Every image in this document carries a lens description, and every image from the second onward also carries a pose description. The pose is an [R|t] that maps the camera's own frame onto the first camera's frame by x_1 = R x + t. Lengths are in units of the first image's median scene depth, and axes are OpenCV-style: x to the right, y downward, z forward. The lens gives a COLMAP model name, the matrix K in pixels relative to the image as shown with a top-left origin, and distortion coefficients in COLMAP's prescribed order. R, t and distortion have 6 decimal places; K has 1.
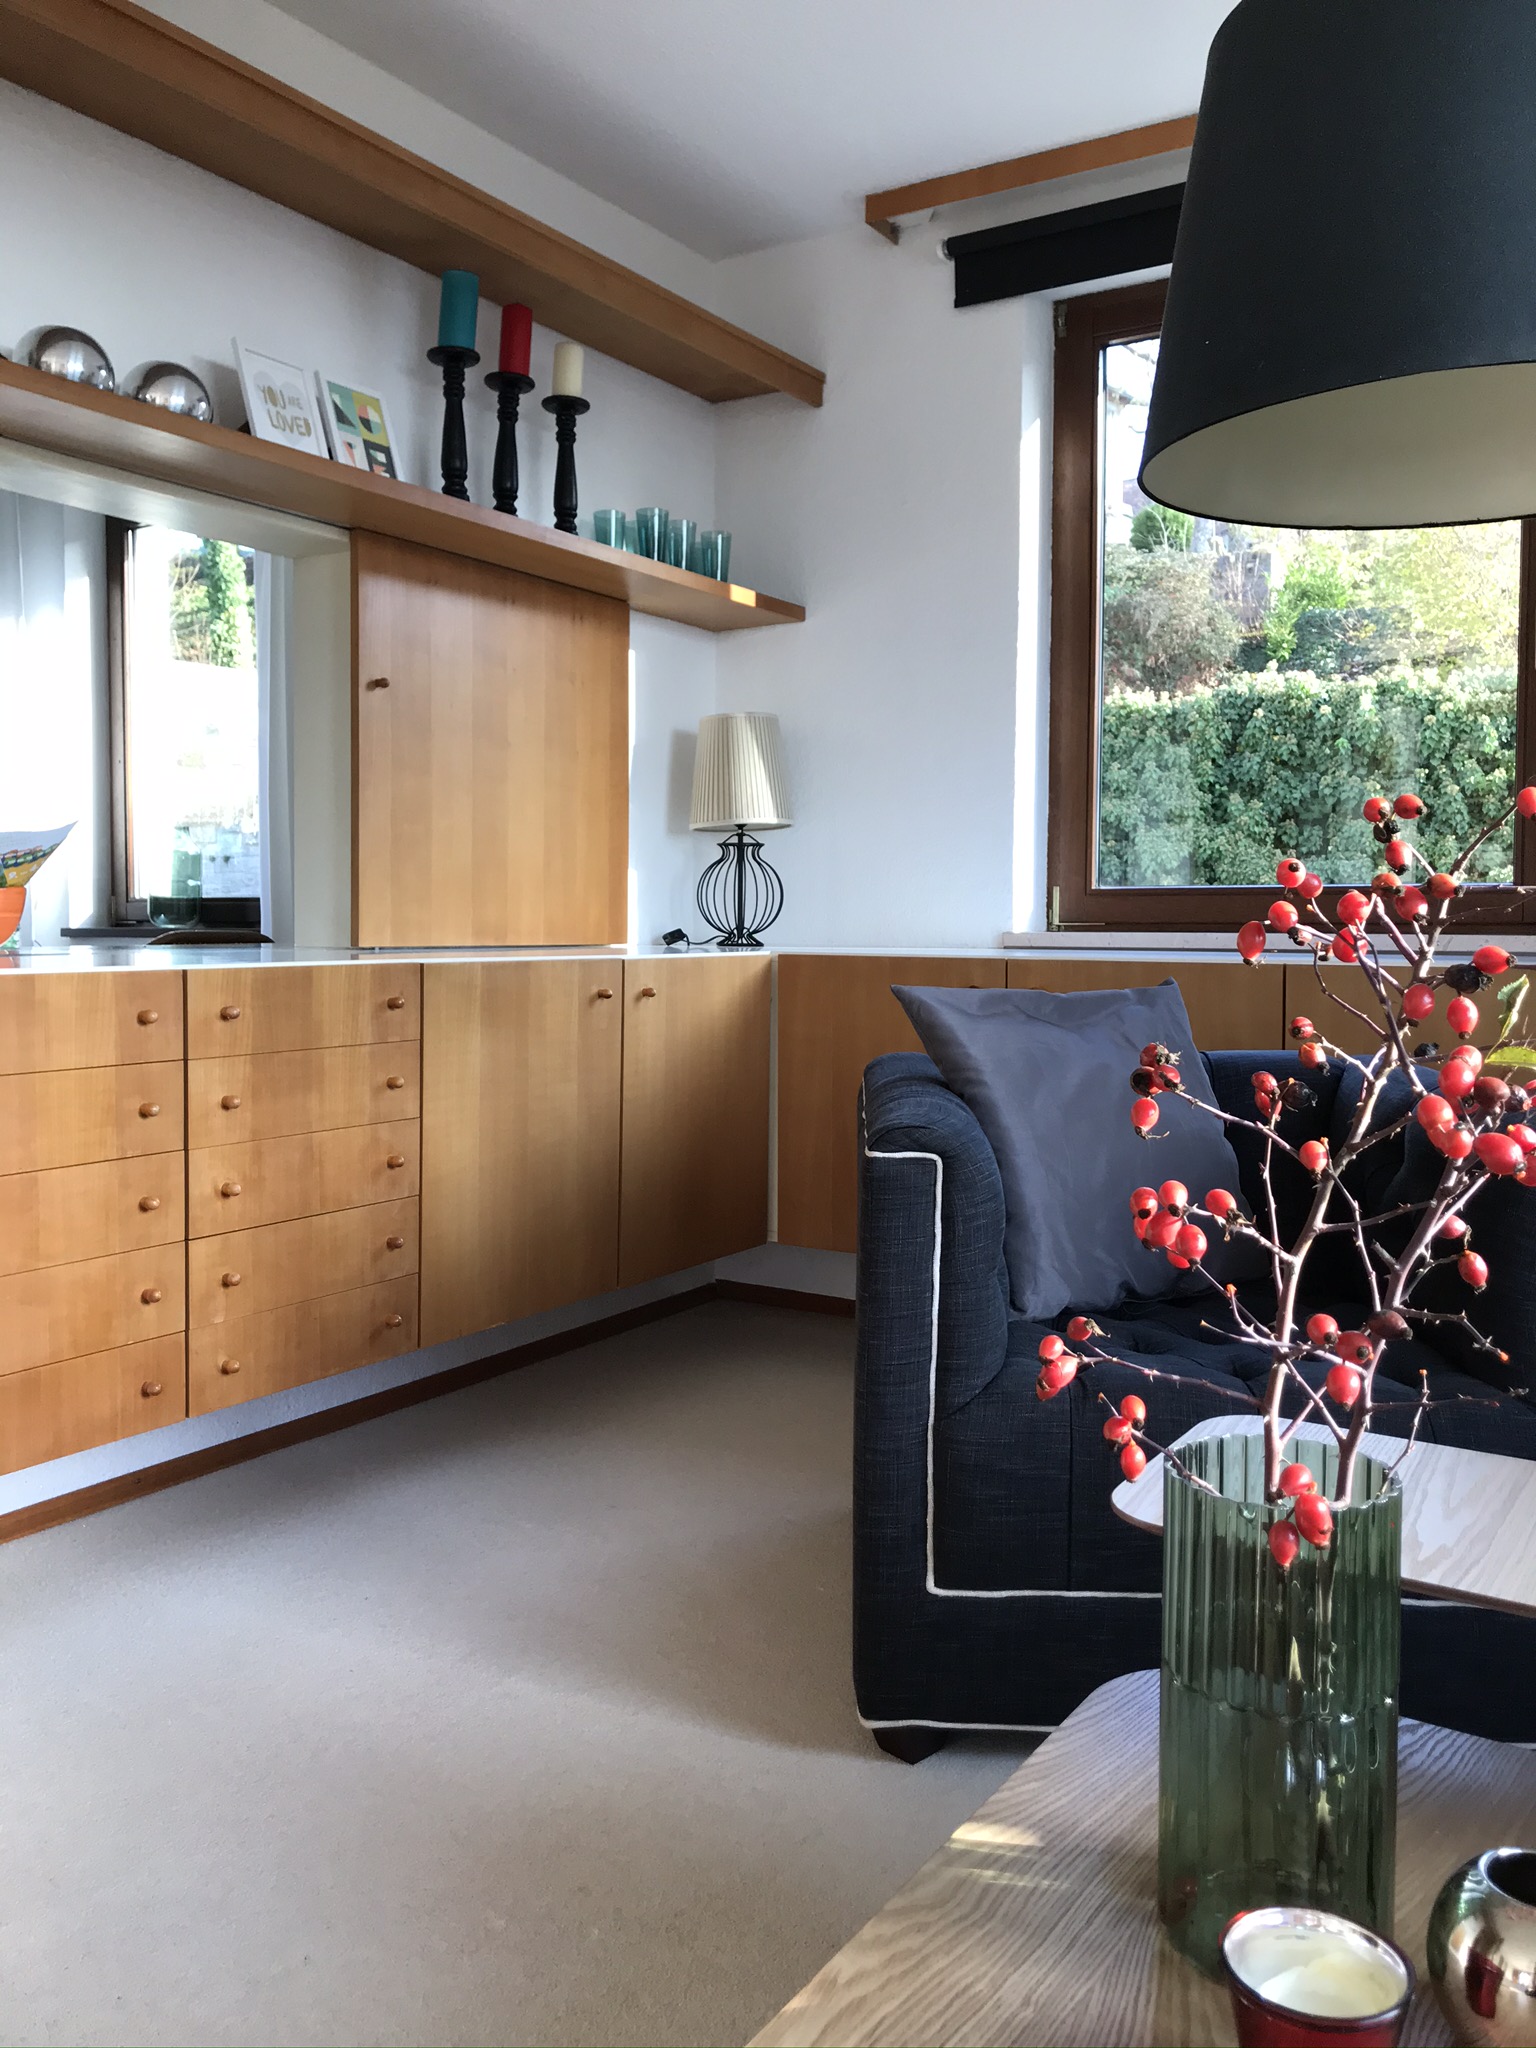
lens RADIAL K [[1719.4, 0, 804.2], [0, 1719.4, 969.7], [0, 0, 1]] dist [0.060129, -0.144387]
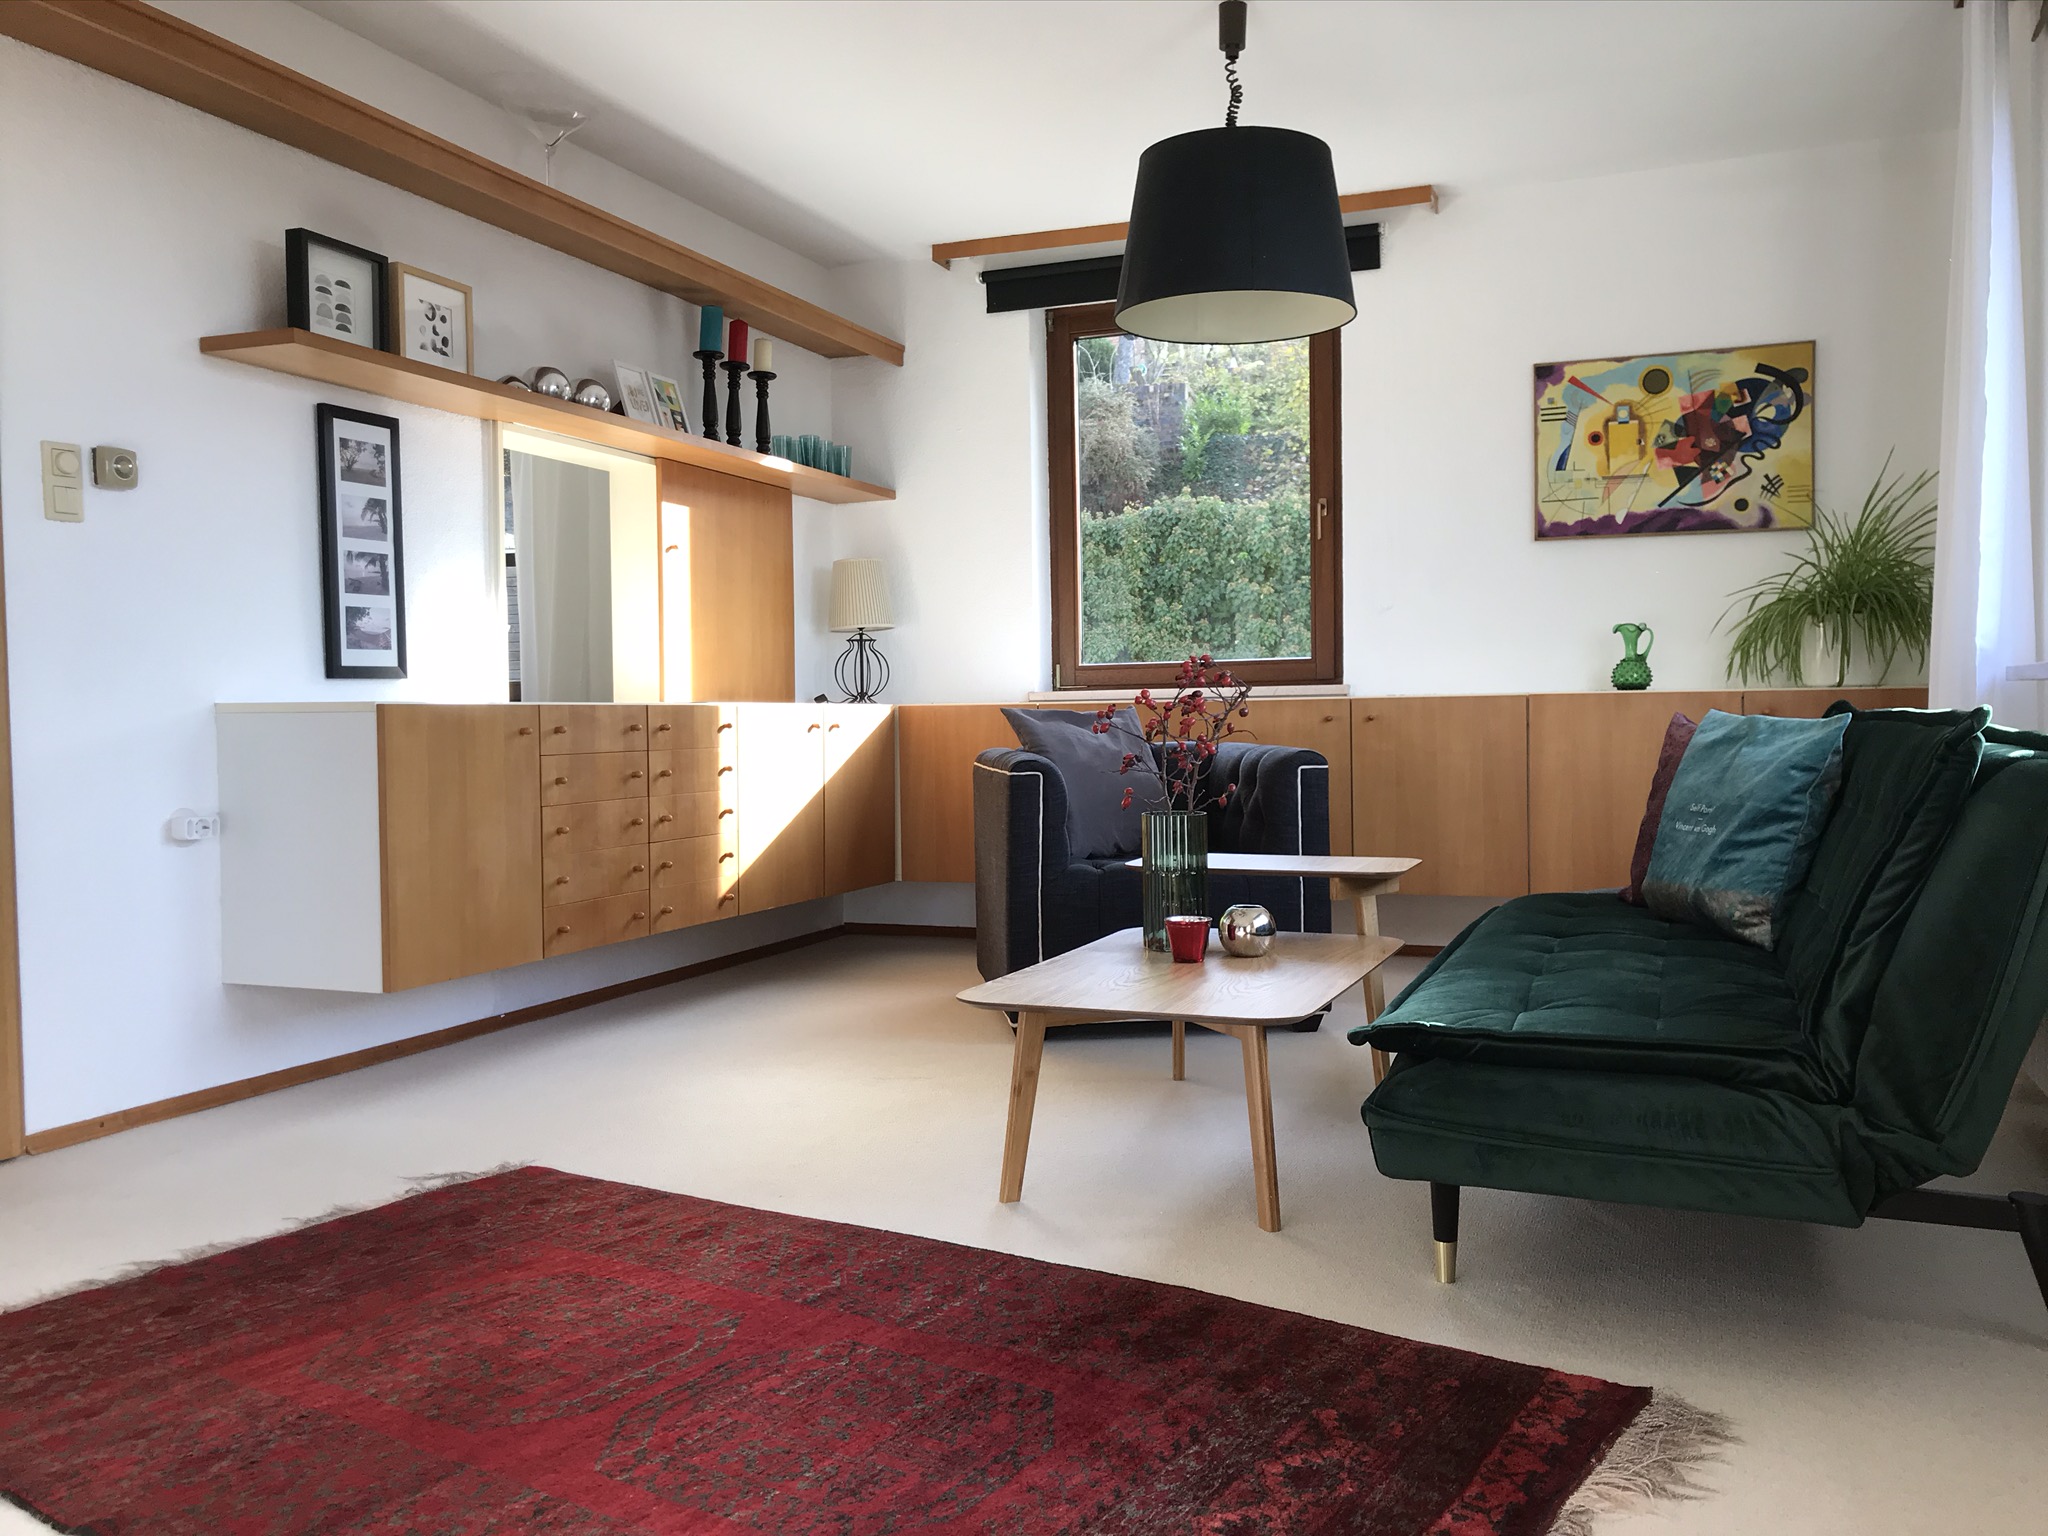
lens RADIAL K [[1797.8, 0, 1077.1], [0, 1797.8, 765.8], [0, 0, 1]] dist [0.087109, 0.000505]
pose [[0.980385, -0.024749, 0.195532, -0.166370], [0.025735, 0.999666, -0.002502, 0.052109], [-0.195405, 0.007485, 0.980694, -0.662819]]
